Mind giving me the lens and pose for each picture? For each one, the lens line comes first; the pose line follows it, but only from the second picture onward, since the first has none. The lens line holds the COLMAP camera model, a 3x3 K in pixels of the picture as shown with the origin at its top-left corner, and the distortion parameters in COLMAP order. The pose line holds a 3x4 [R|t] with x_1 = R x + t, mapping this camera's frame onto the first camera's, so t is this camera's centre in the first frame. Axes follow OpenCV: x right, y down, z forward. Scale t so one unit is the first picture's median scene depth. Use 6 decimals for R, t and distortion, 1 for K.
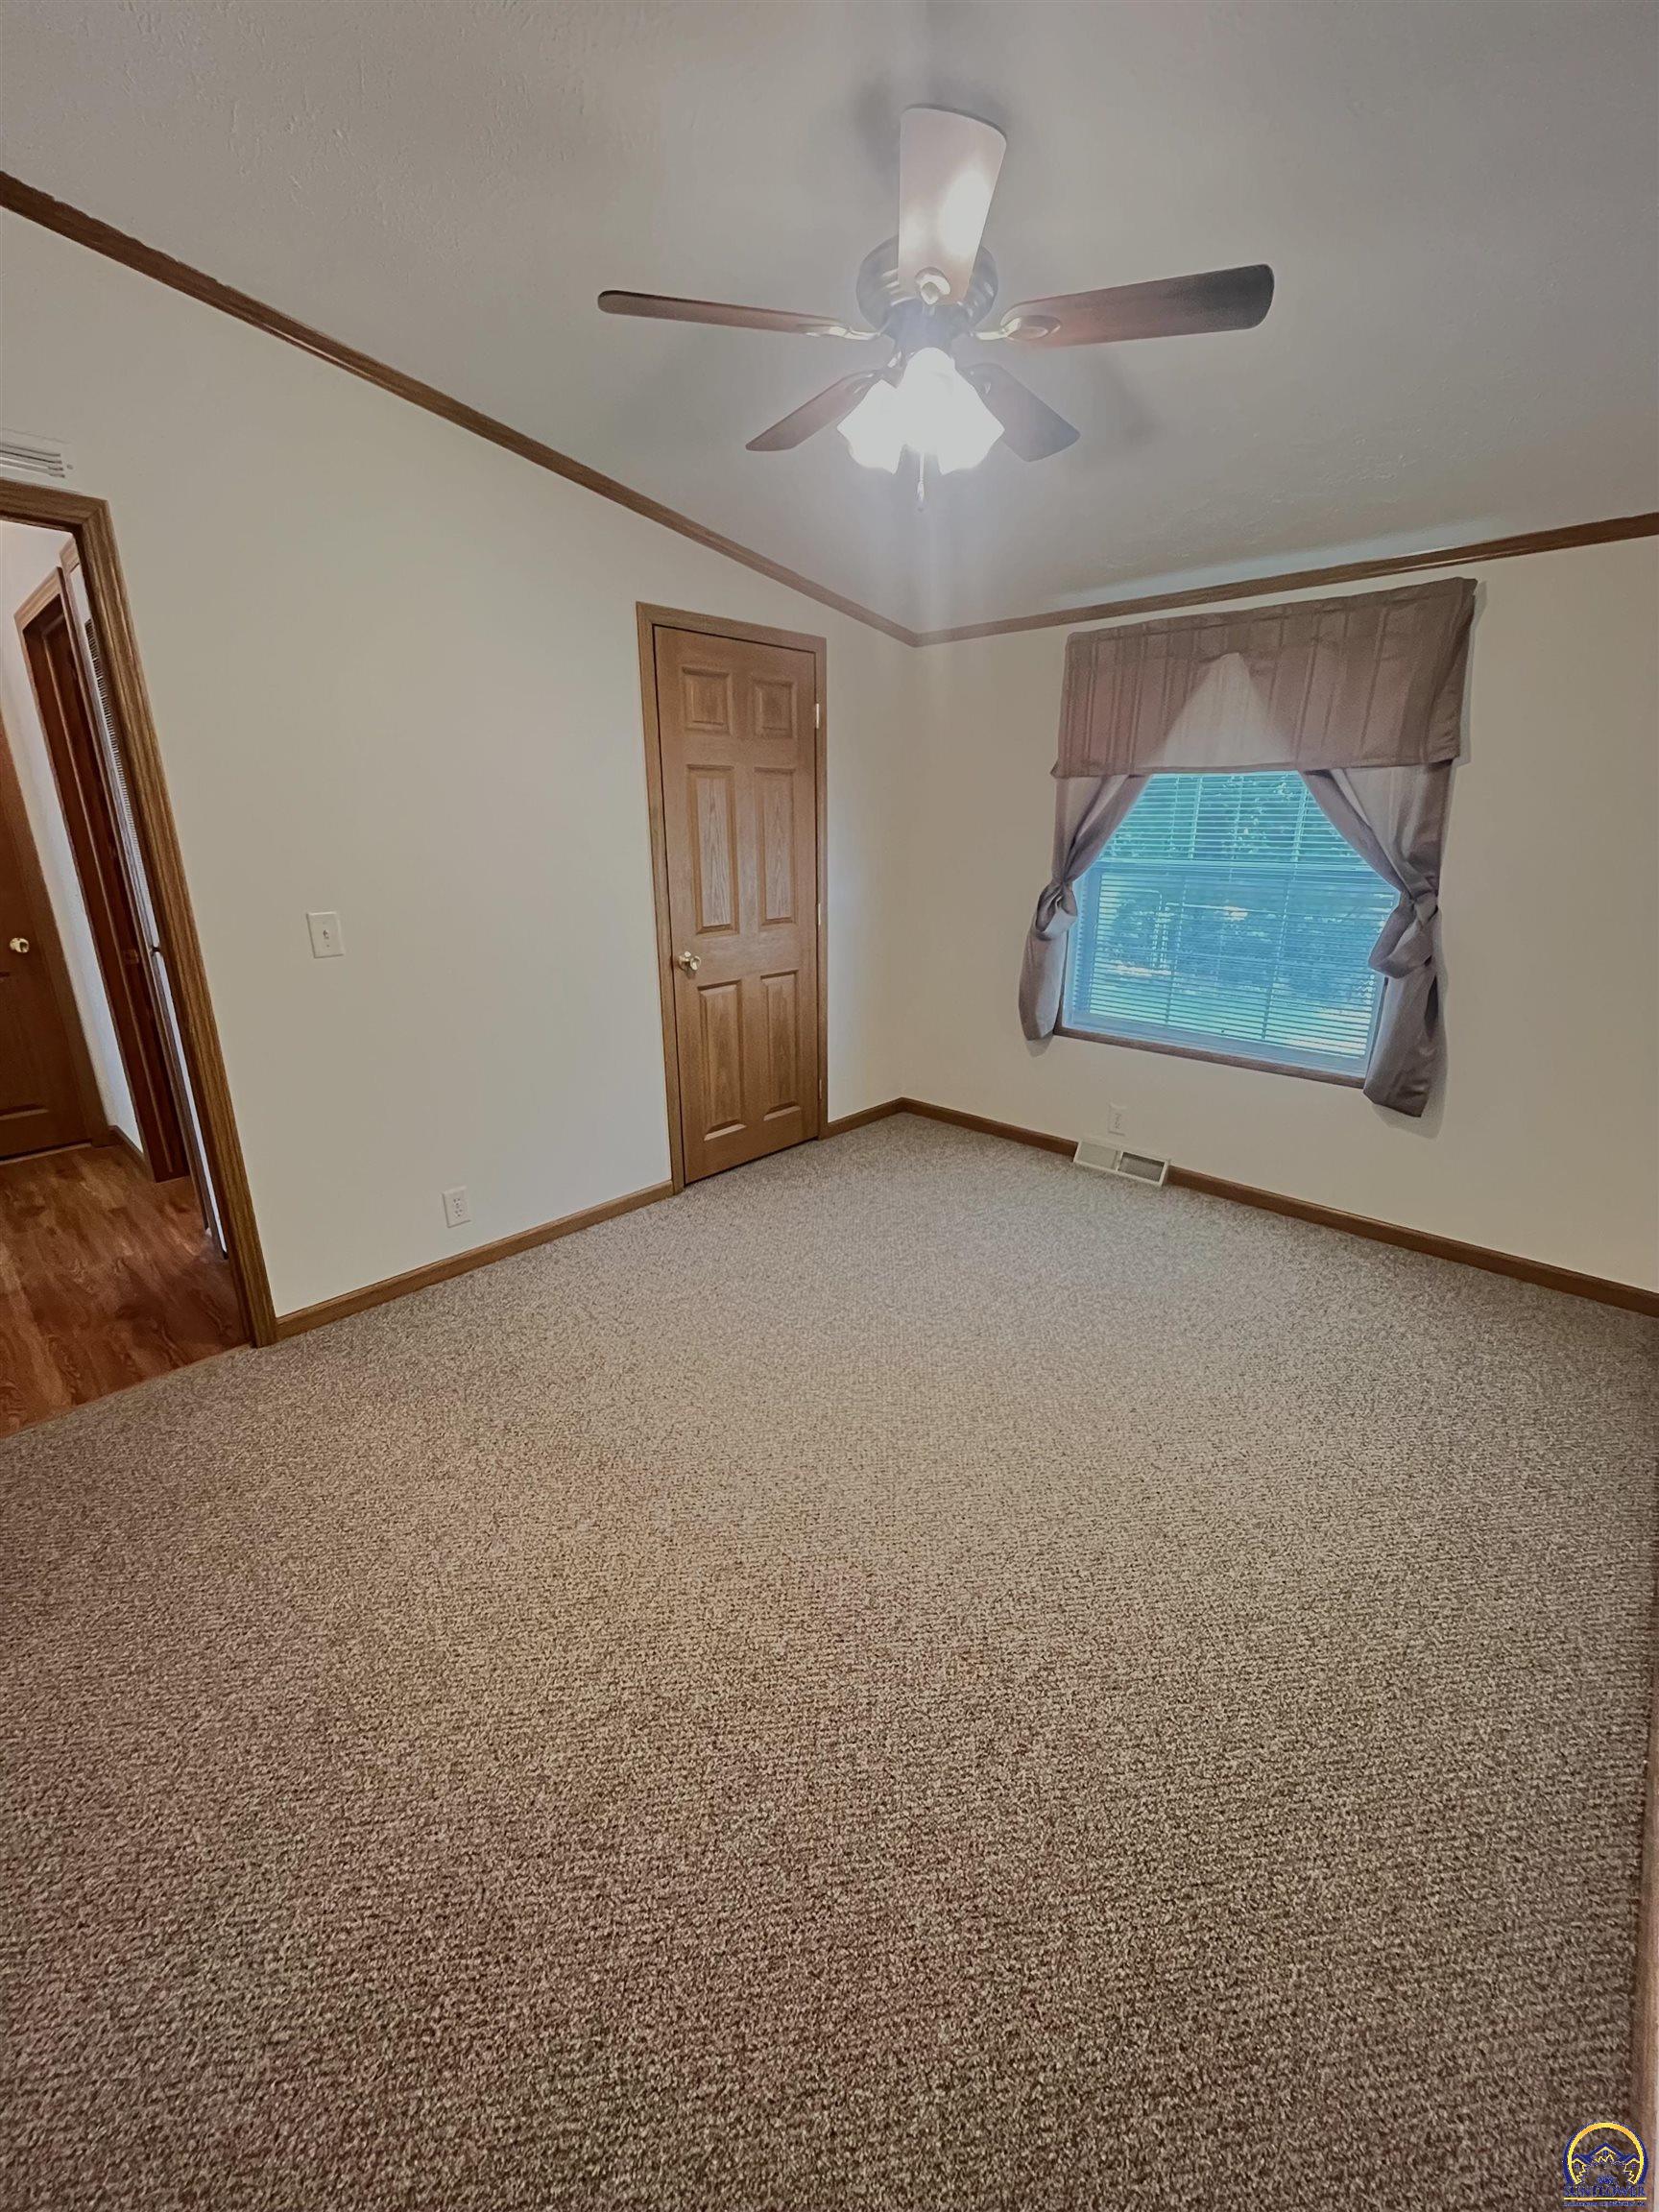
lens RADIAL K [[905.6, 0, 823.1], [0, 905.6, 1096.9], [0, 0, 1]] dist [-0.001302, 0.000211]
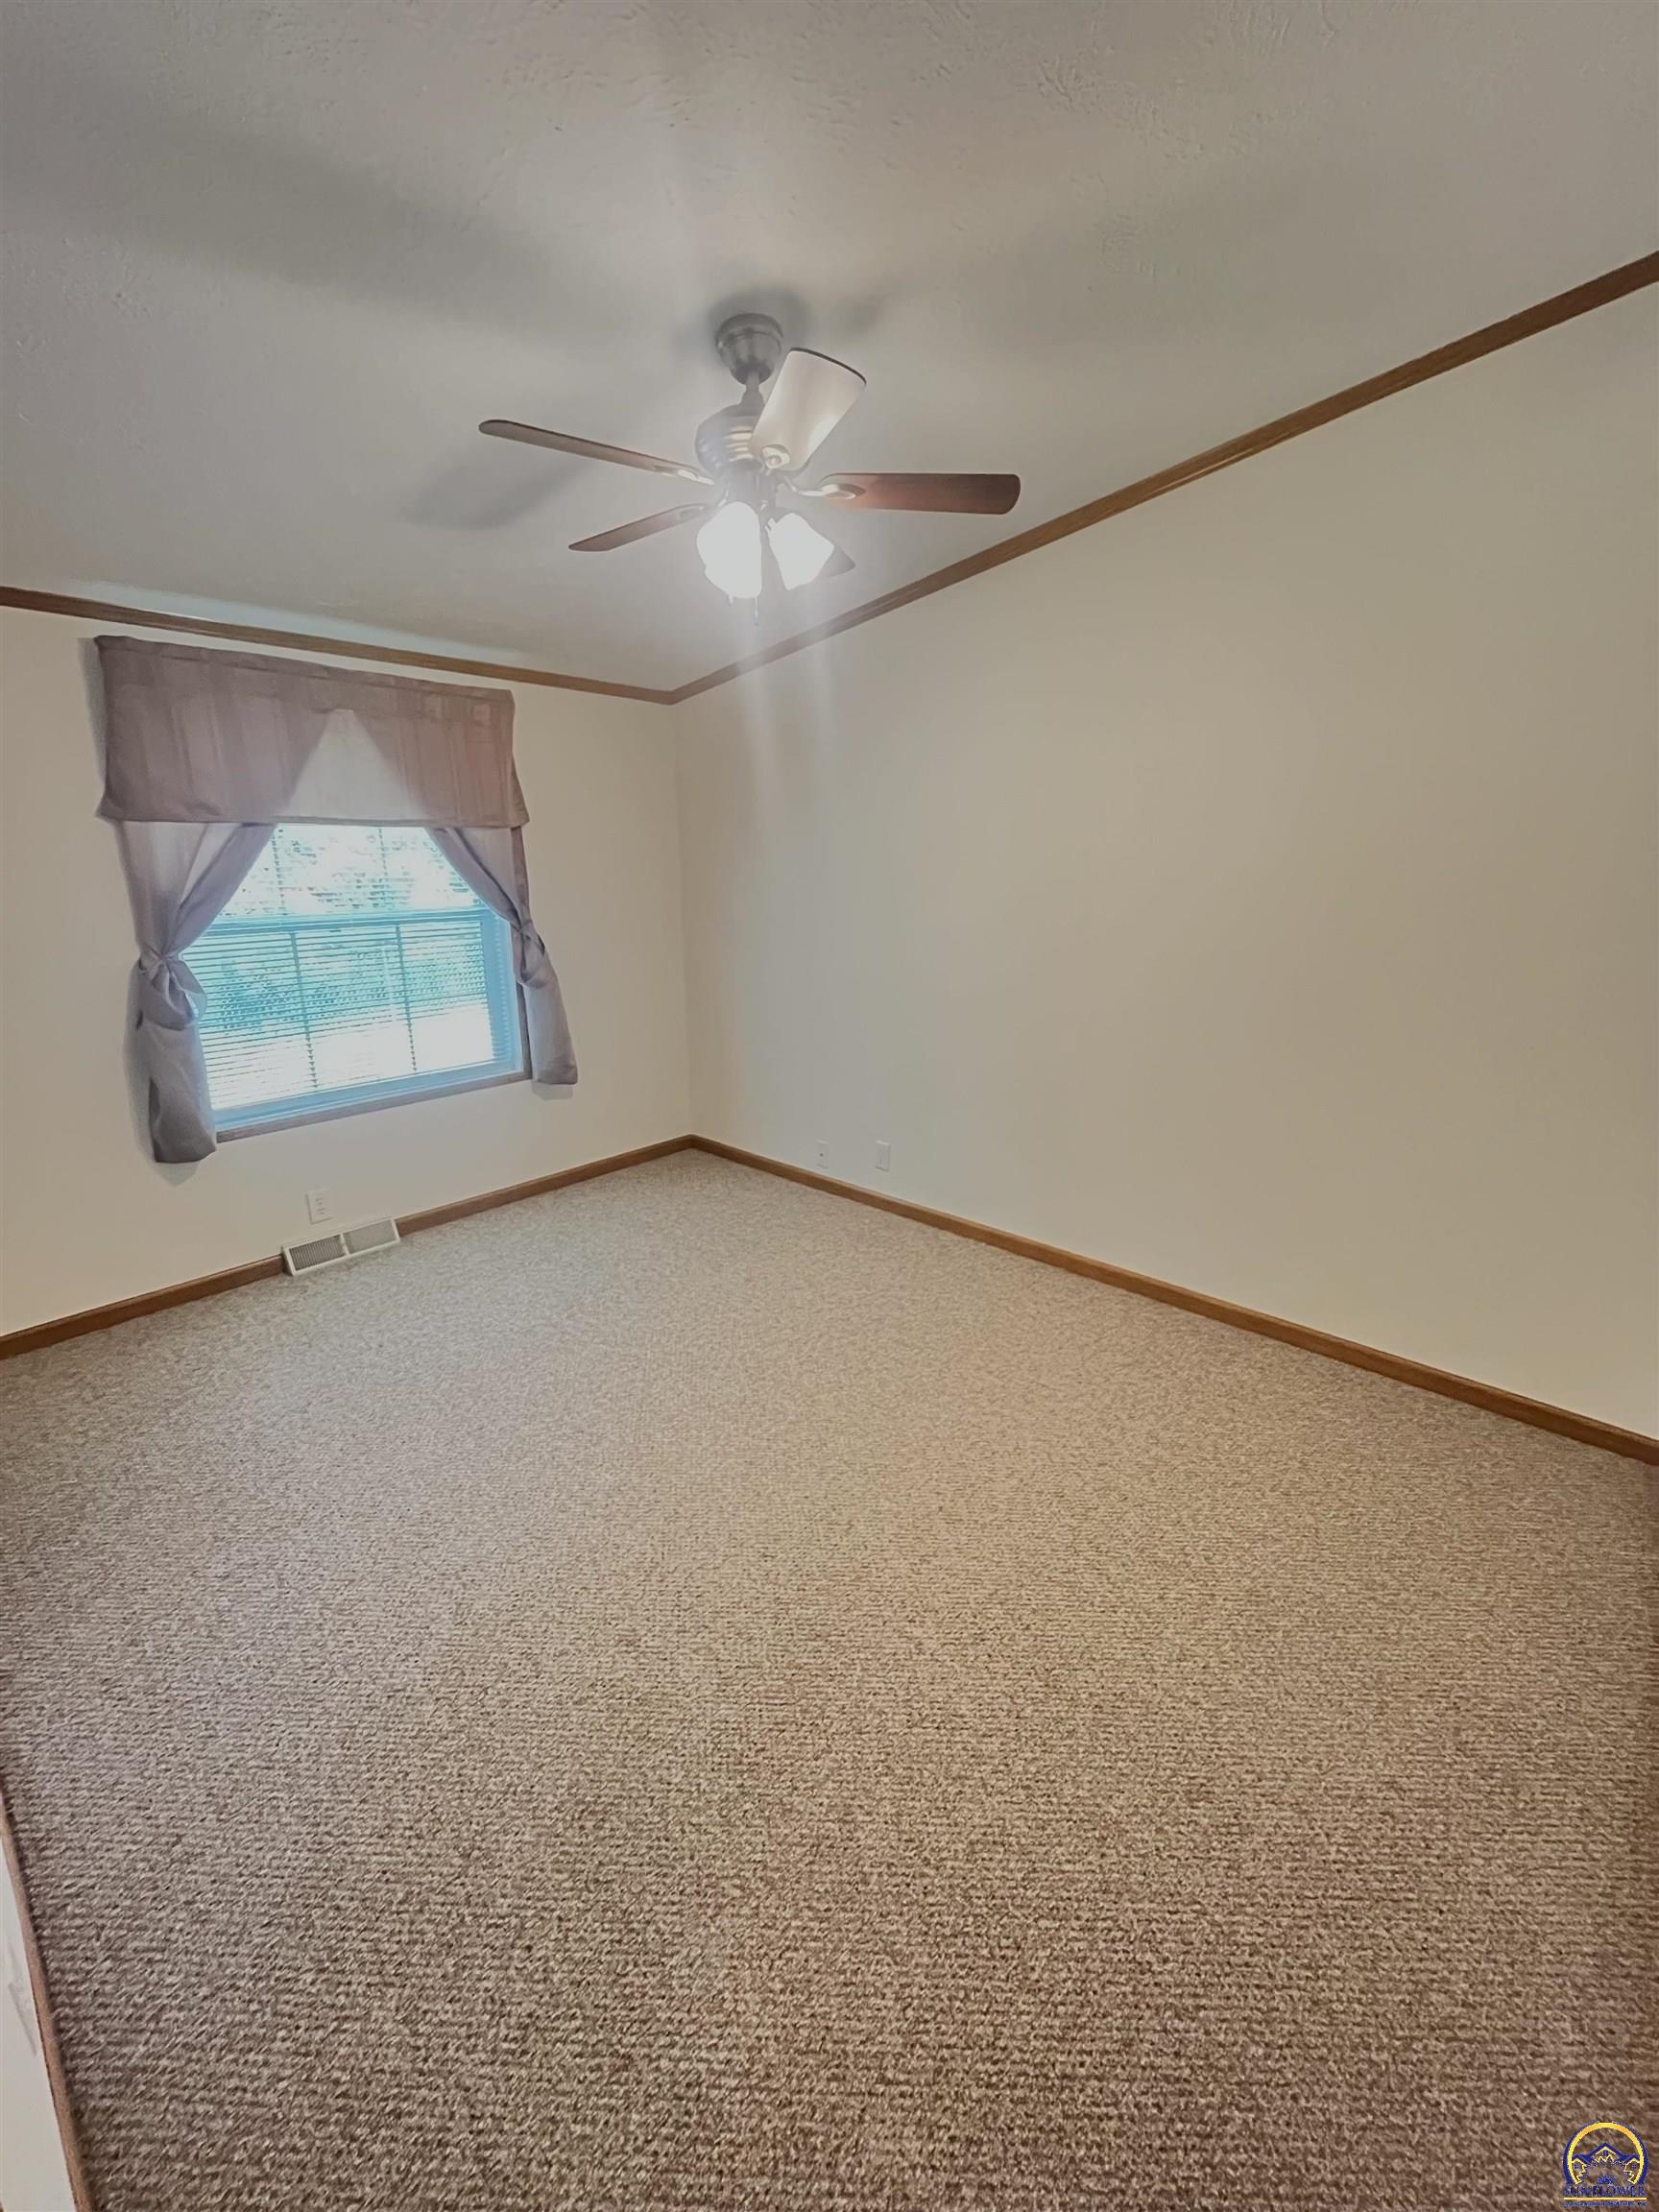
lens RADIAL K [[905.6, 0, 818.3], [0, 905.6, 1110.1], [0, 0, 1]] dist [-0.001302, 0.000211]
pose [[-0.032523, -0.275012, 0.960891, -0.607040], [0.298180, 0.914948, 0.271955, -0.182529], [-0.953956, 0.295363, 0.052246, 0.531115]]
